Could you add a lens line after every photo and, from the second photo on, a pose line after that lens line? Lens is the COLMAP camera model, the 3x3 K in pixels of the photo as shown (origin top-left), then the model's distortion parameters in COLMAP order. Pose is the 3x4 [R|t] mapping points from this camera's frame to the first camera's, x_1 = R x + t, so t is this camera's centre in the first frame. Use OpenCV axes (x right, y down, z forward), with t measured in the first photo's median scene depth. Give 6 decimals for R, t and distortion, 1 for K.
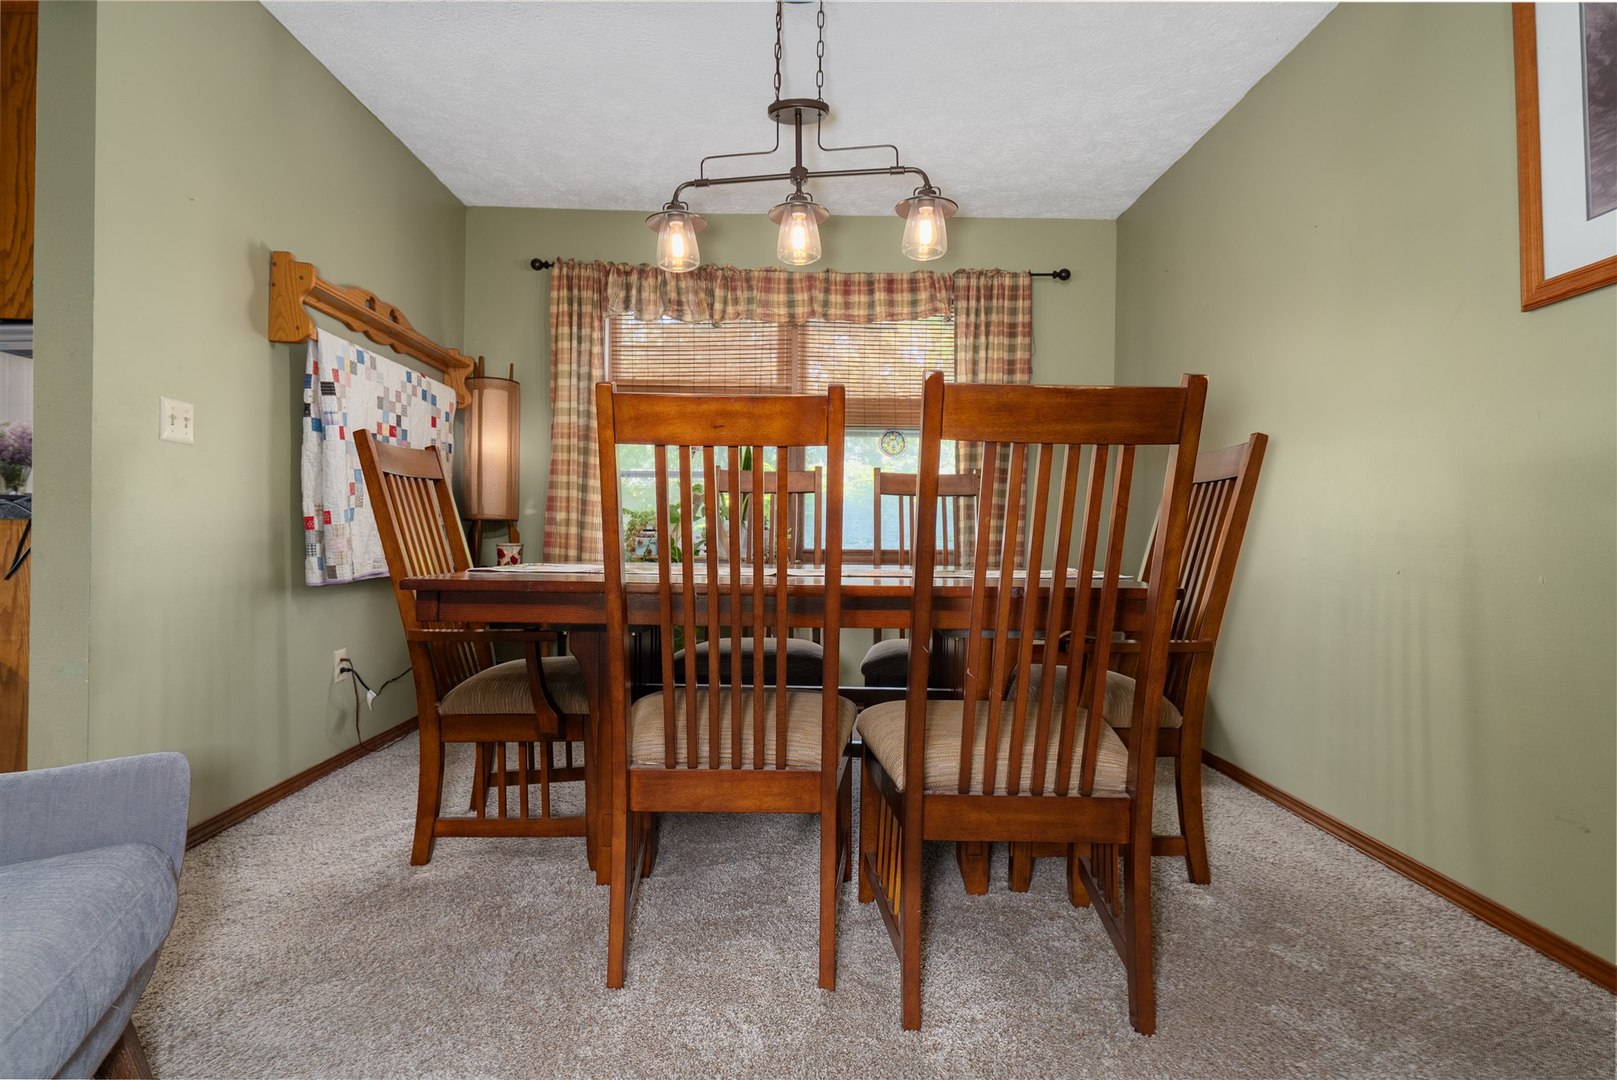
lens RADIAL K [[800.7, 0, 810.9], [0, 800.7, 528.3], [0, 0, 1]] dist [-0.000073, -0.000126]
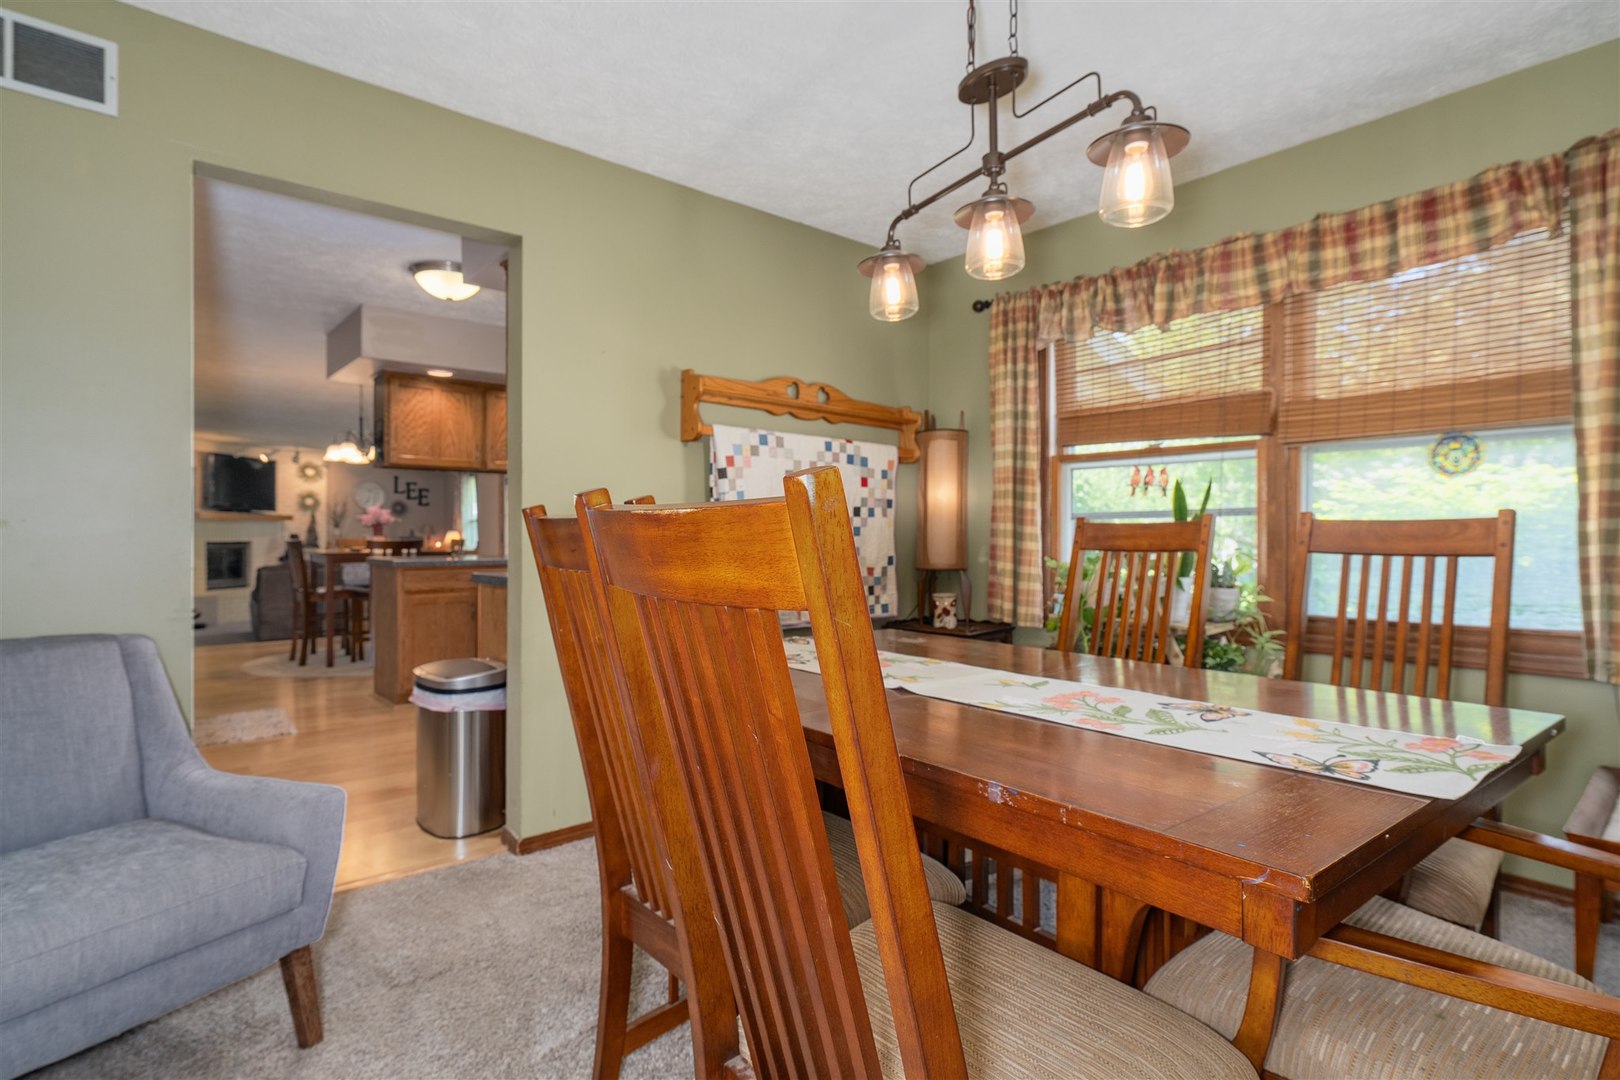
lens RADIAL K [[802.2, 0, 812.4], [0, 802.2, 528.3], [0, 0, 1]] dist [-0.000073, -0.000126]
pose [[0.641971, -0.020553, -0.766454, 0.271875], [0.013714, 0.999789, -0.015323, -0.047952], [0.766607, -0.000674, 0.642117, 0.220583]]
